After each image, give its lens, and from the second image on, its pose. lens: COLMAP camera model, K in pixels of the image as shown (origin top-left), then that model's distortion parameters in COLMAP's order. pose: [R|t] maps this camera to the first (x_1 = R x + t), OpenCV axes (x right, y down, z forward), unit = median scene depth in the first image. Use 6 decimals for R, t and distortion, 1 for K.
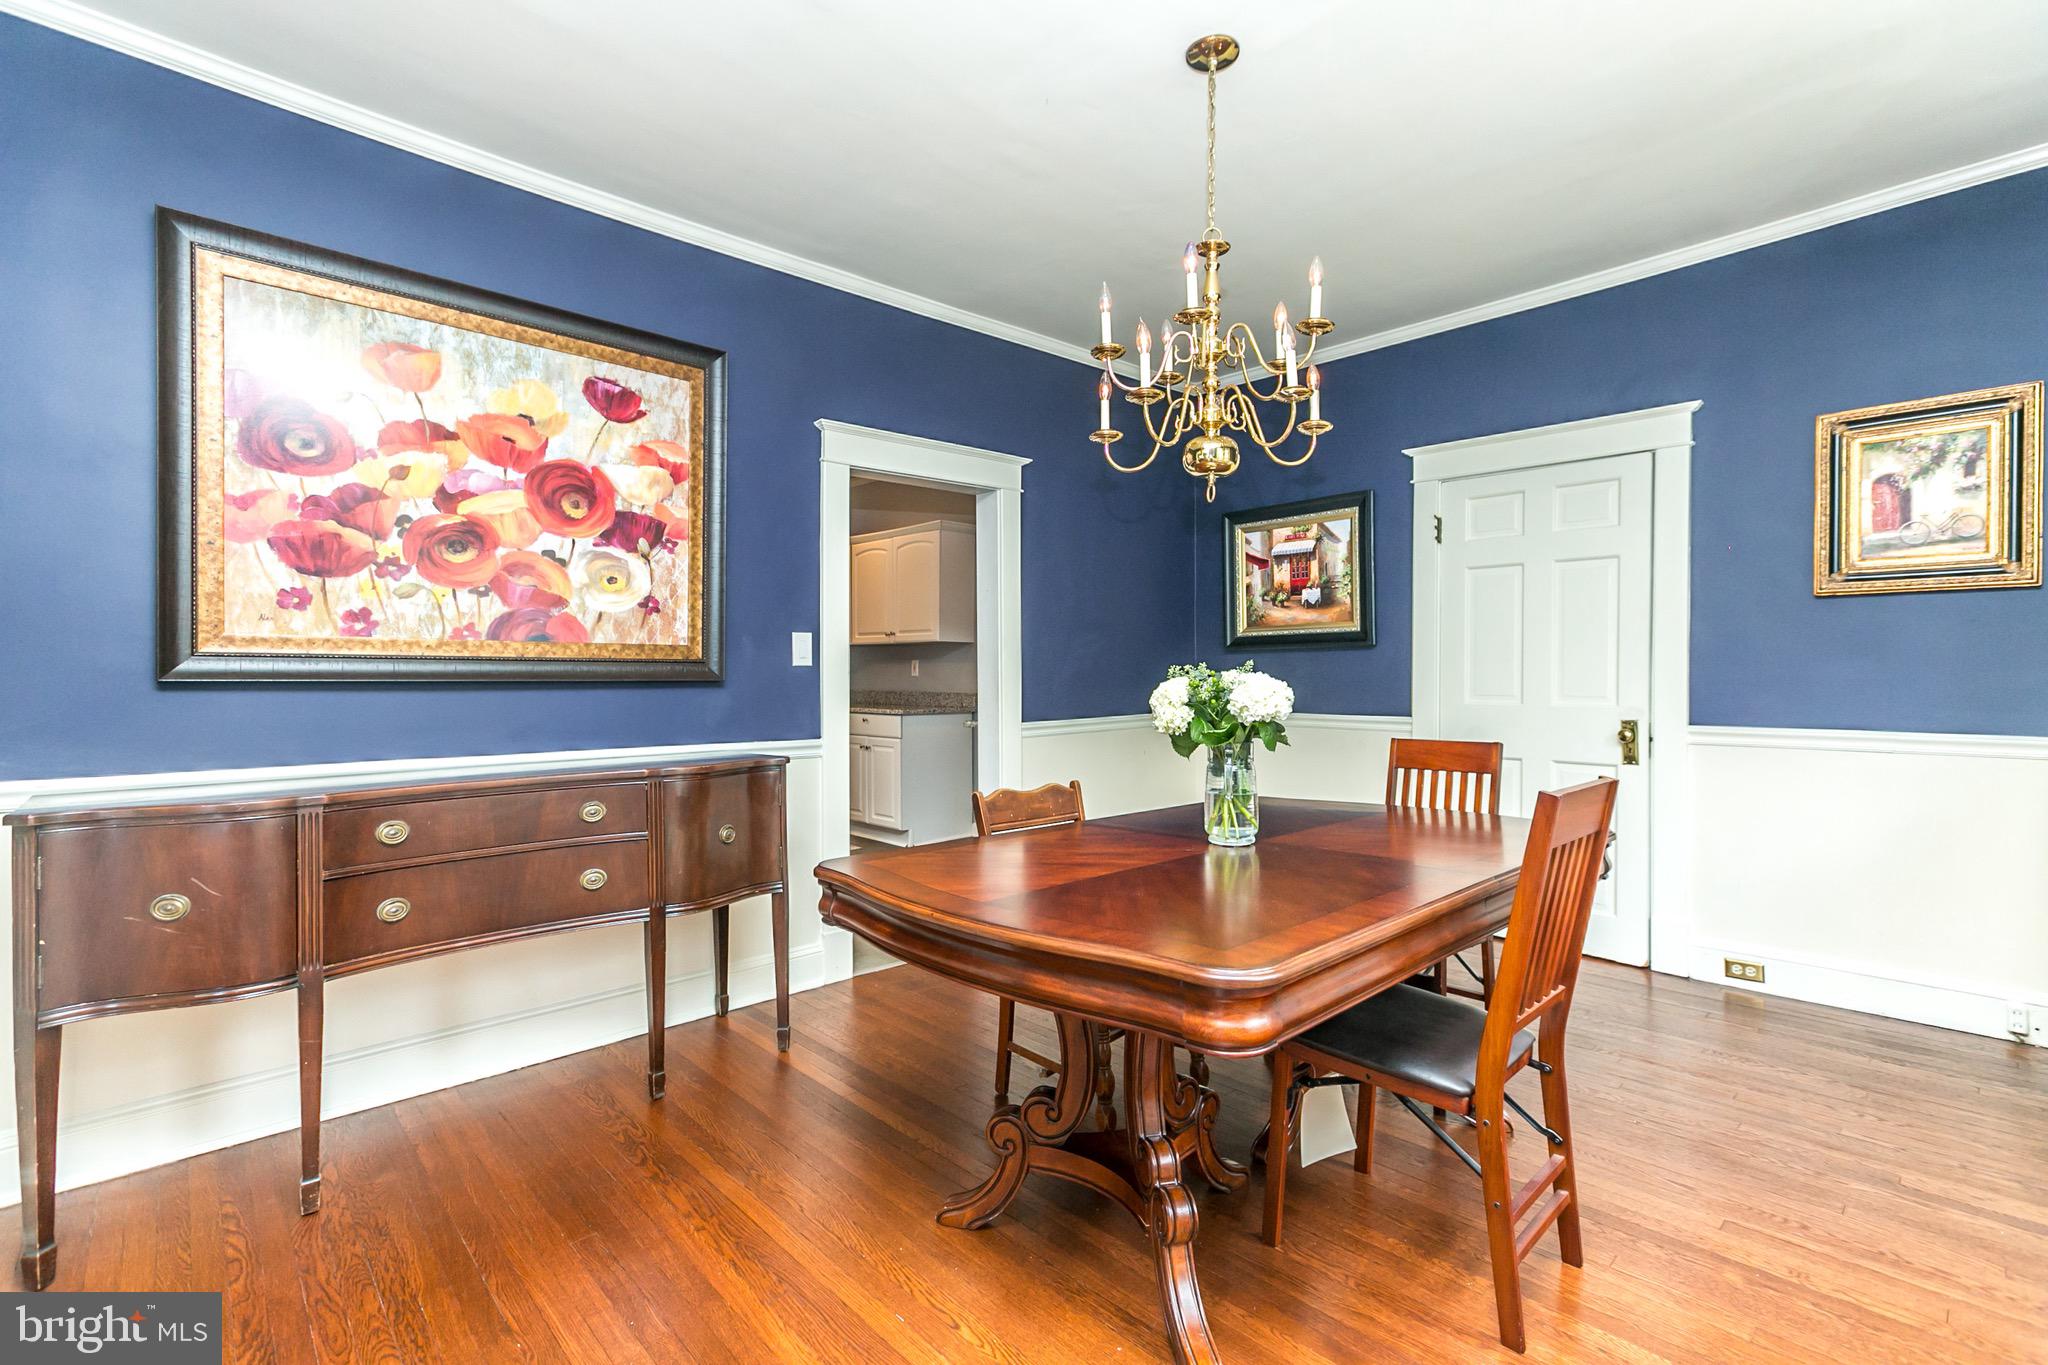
lens RADIAL K [[913.9, 0, 1024.0], [0, 913.9, 682.5], [0, 0, 1]] dist [-0.000490, -0.000043]
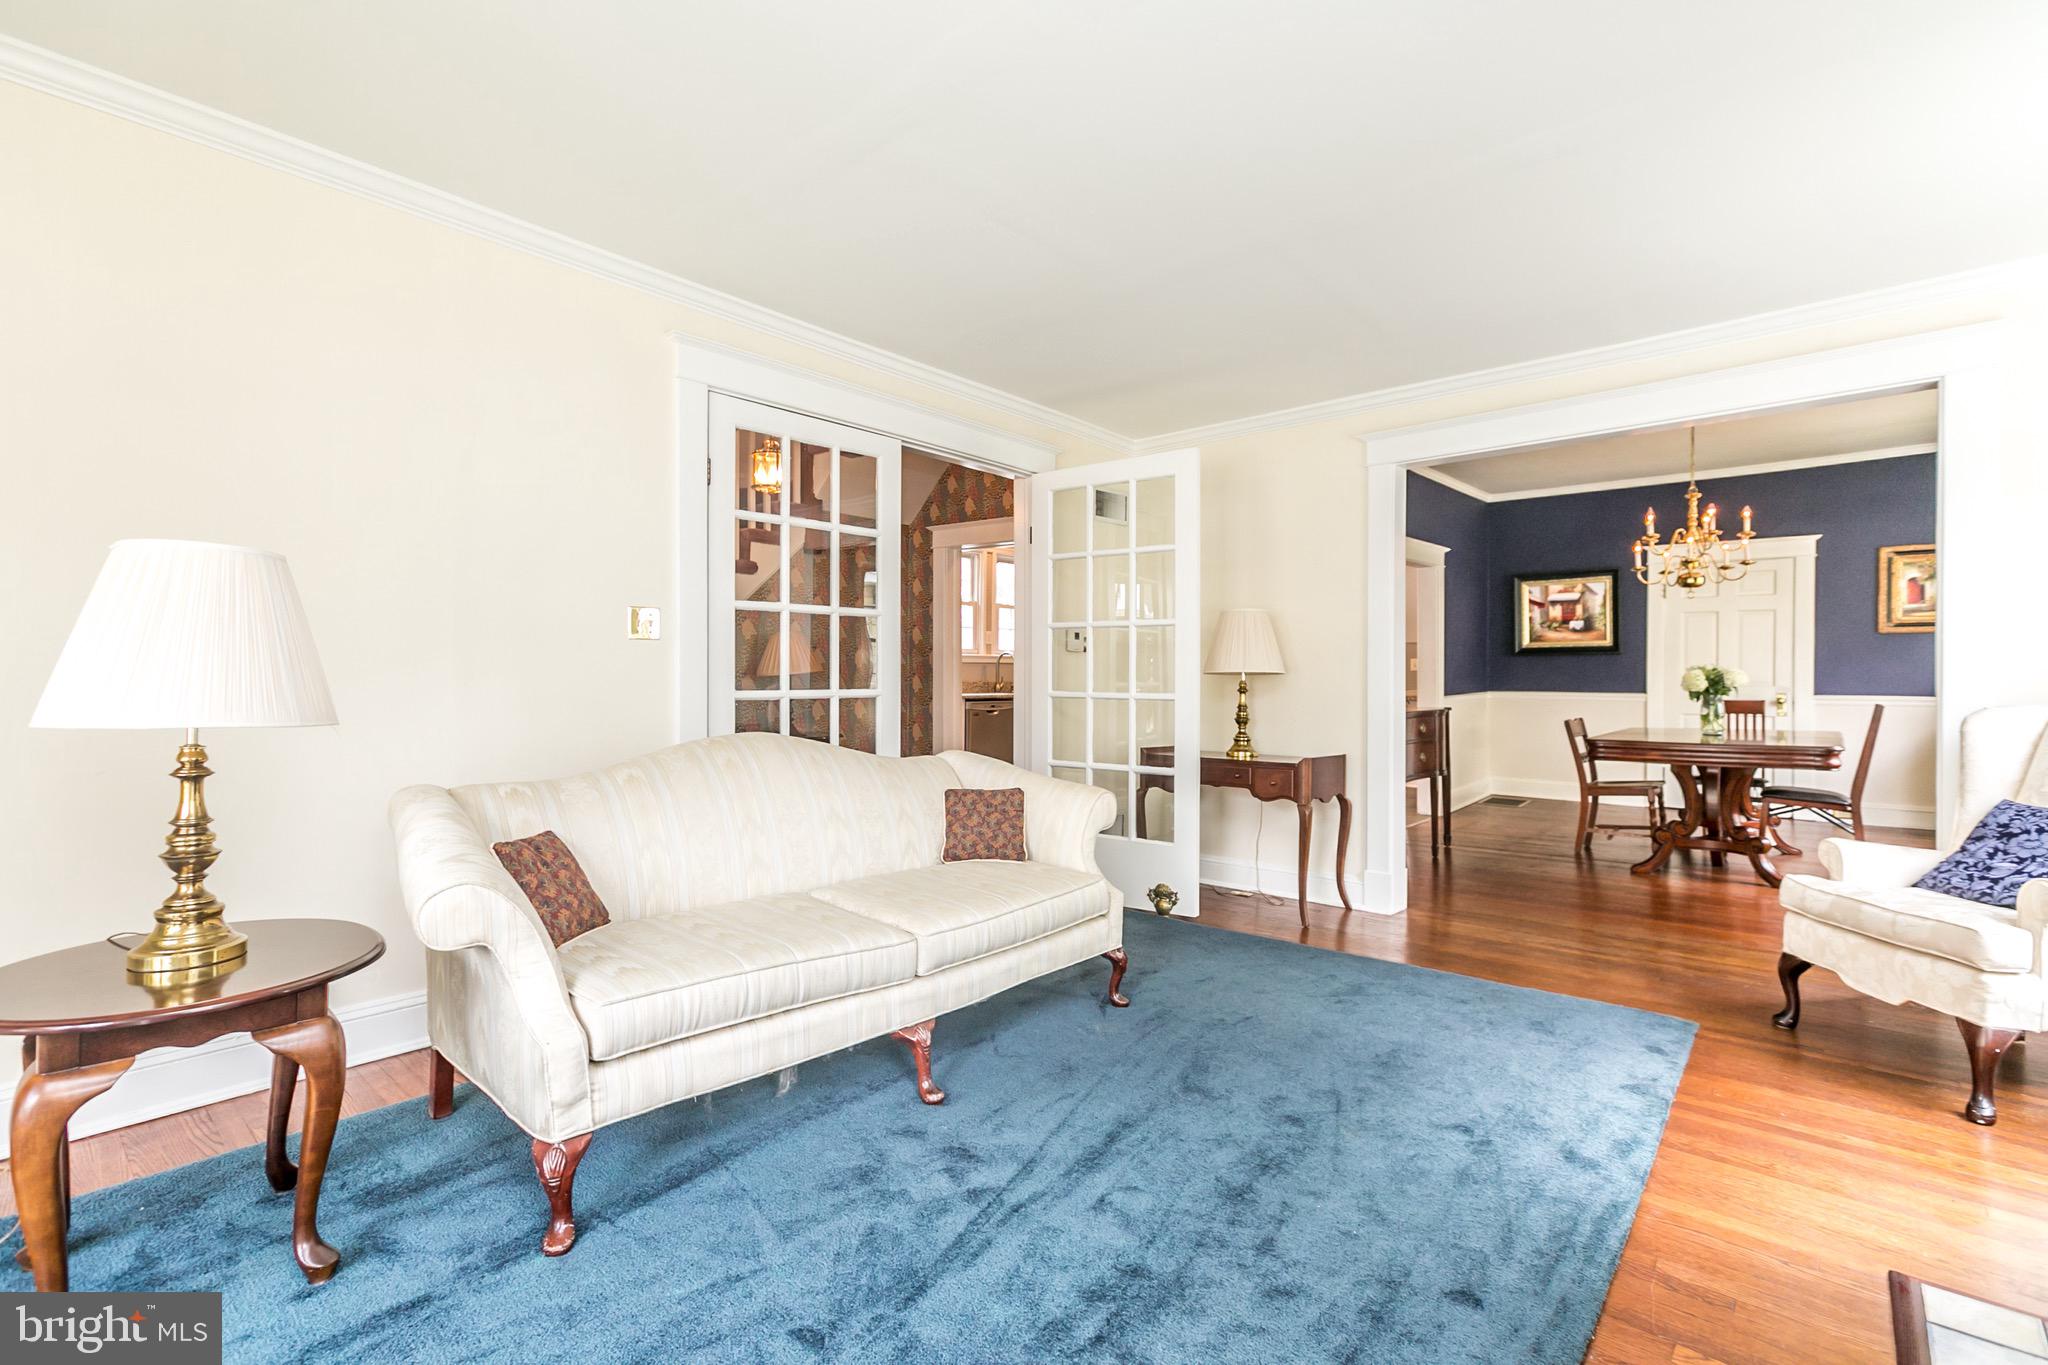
lens RADIAL K [[913.9, 0, 1024.0], [0, 913.9, 682.5], [0, 0, 1]] dist [-0.000490, -0.000043]
pose [[0.995678, 0.000501, 0.092874, -0.906402], [-0.000631, 0.999999, 0.001371, 0.012709], [-0.092873, -0.001424, 0.995677, -0.640996]]
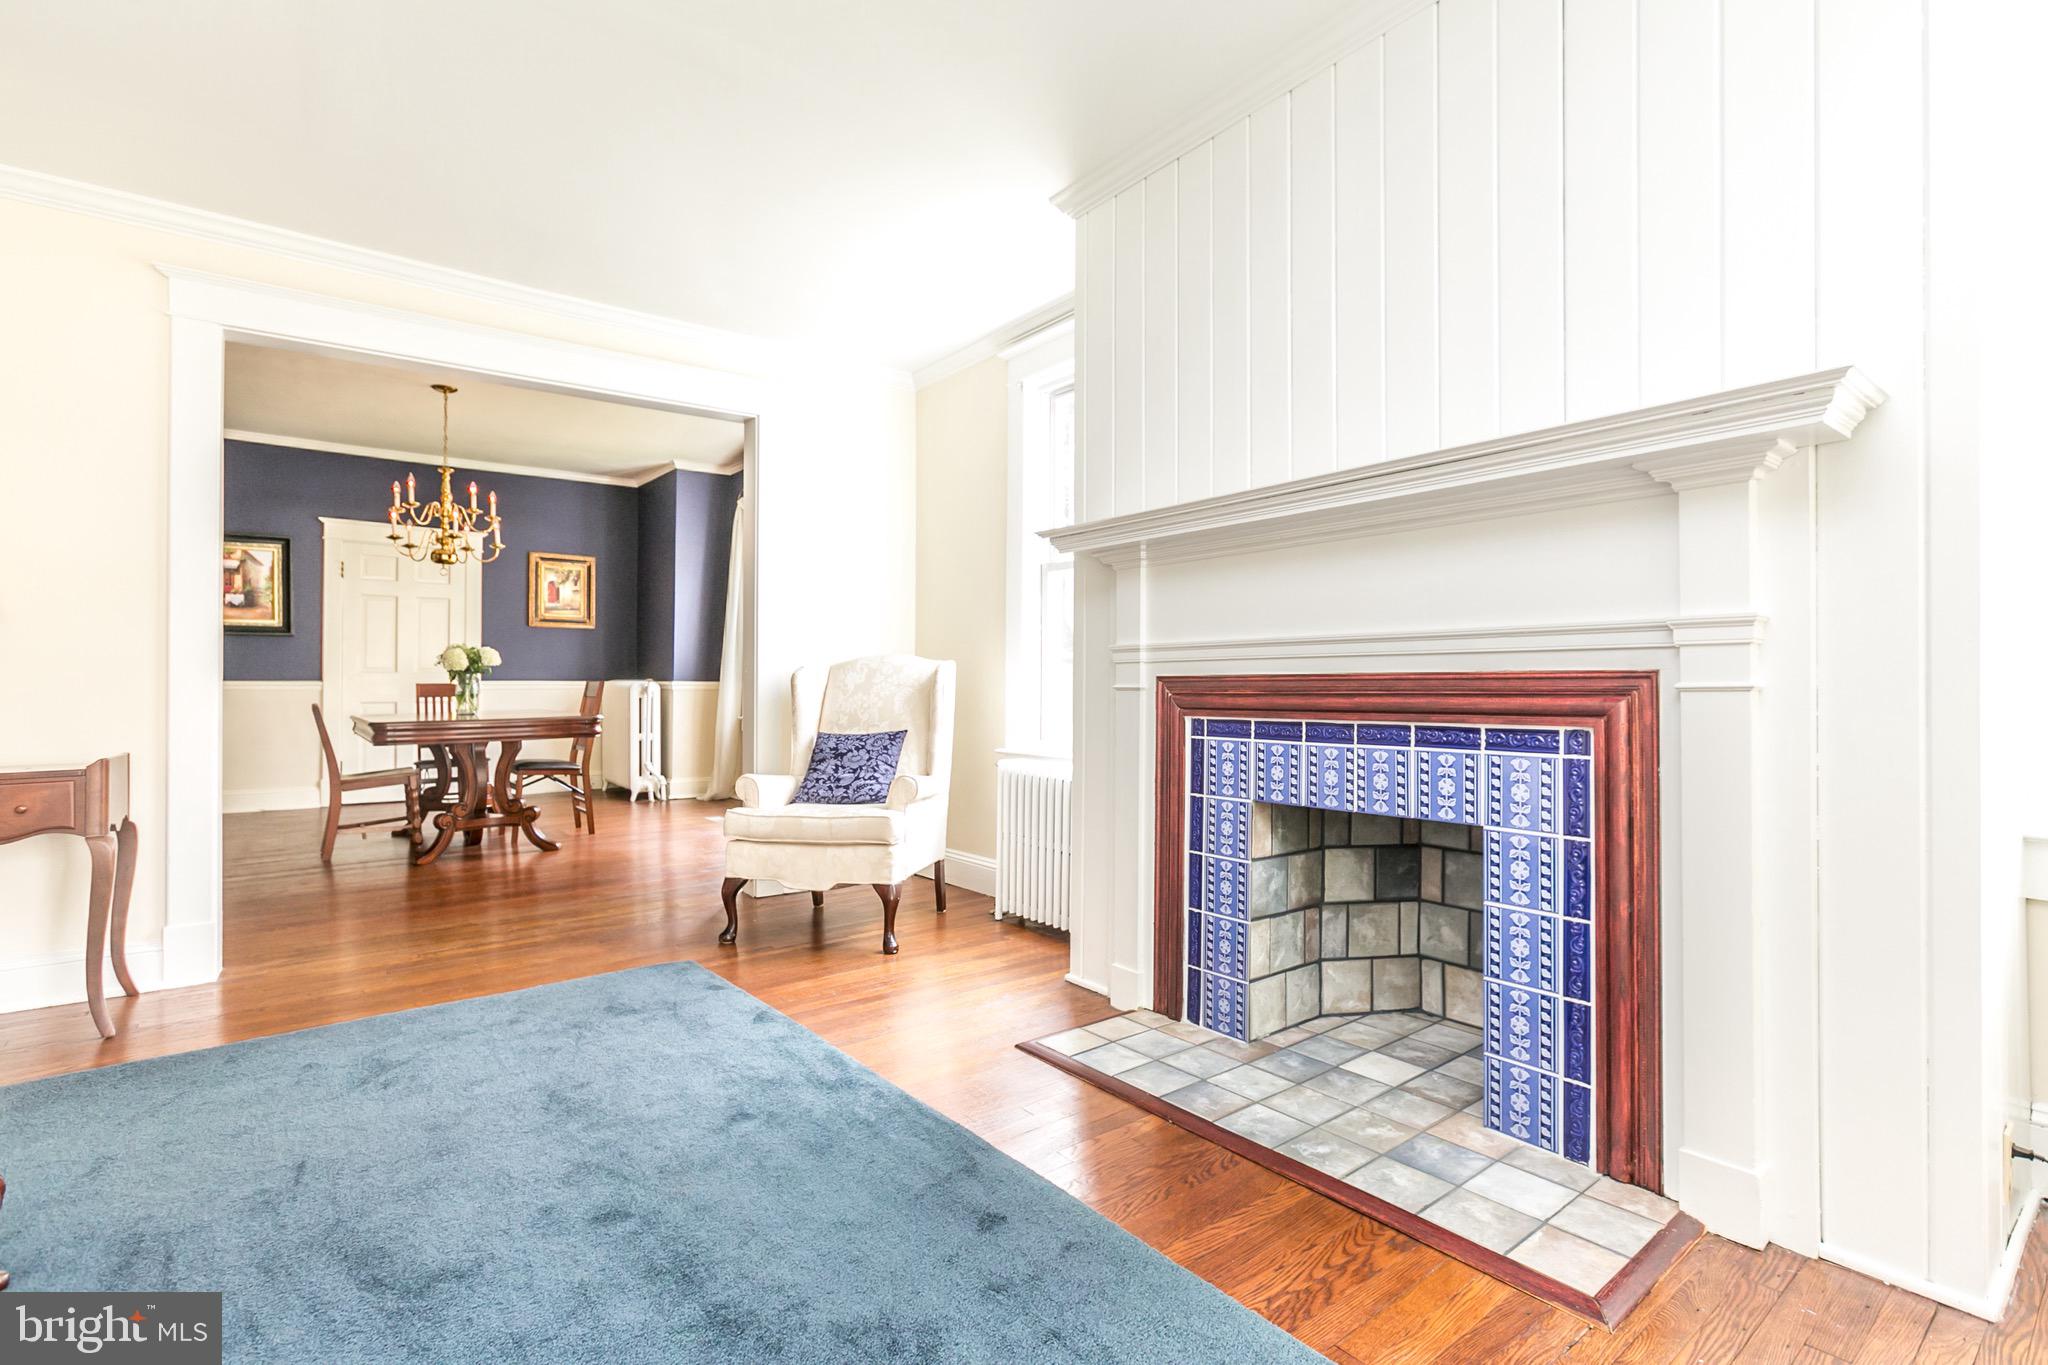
lens RADIAL K [[952.0, 0, 996.6], [0, 952.0, 680.0], [0, 0, 1]] dist [0.001948, 0.000494]
pose [[0.110459, 0.004164, 0.993872, -1.055549], [0.006712, 0.999965, -0.004935, 0.048211], [-0.993858, 0.007216, 0.110427, -0.356651]]
